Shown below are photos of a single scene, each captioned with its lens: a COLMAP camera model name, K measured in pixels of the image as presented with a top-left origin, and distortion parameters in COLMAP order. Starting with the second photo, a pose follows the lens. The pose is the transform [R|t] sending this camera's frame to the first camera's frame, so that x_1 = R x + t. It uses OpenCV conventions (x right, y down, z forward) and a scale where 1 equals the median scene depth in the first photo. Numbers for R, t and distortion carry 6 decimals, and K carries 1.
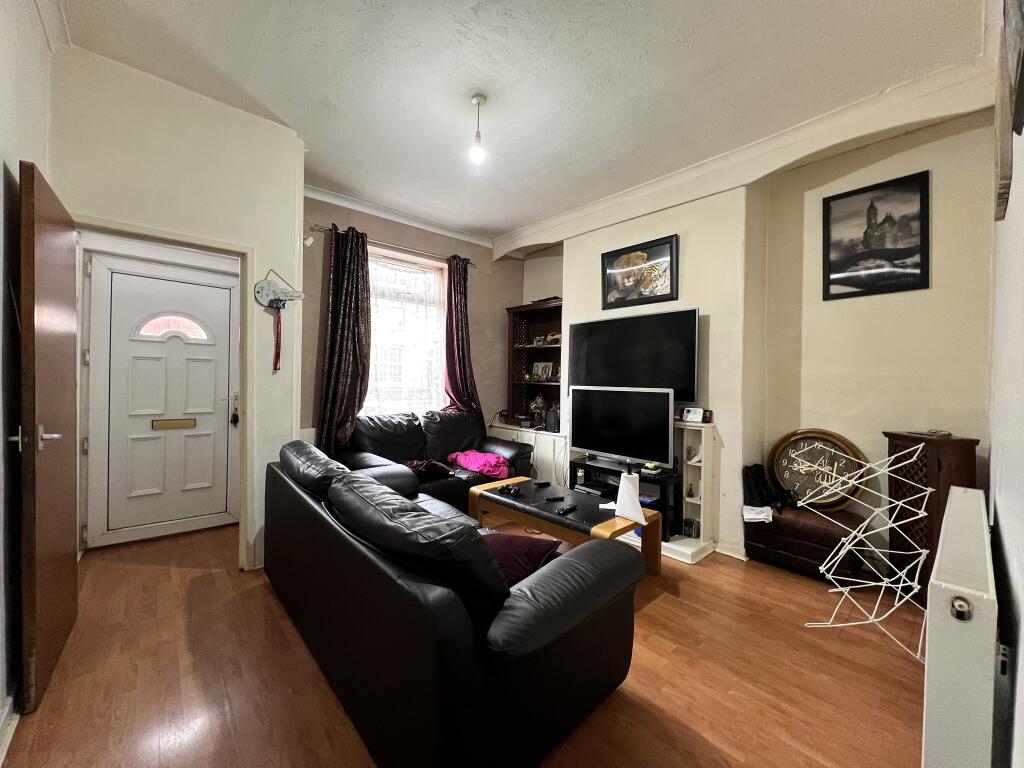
lens RADIAL K [[406.9, 0, 511.8], [0, 406.9, 379.4], [0, 0, 1]] dist [0.002590, 0.000149]
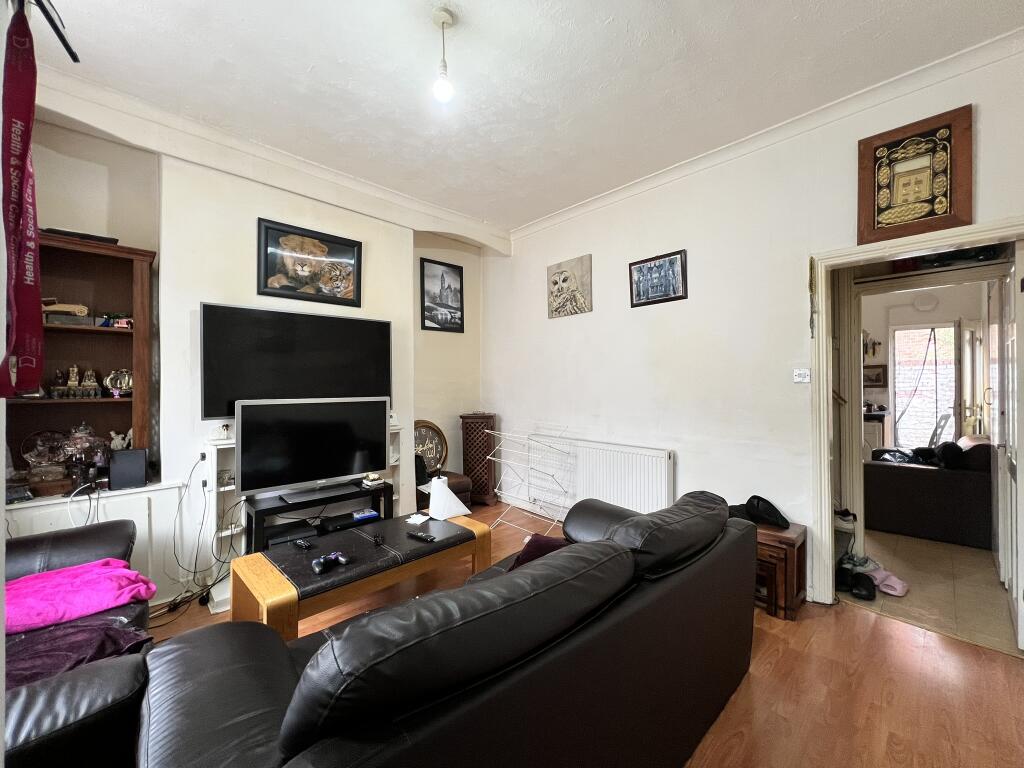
lens RADIAL K [[406.9, 0, 512.6], [0, 406.9, 379.4], [0, 0, 1]] dist [0.002590, 0.000149]
pose [[-0.015063, -0.003883, 0.999879, -0.585897], [0.005999, 0.999974, 0.003973, -0.020439], [-0.999869, 0.006058, -0.015039, 0.625721]]
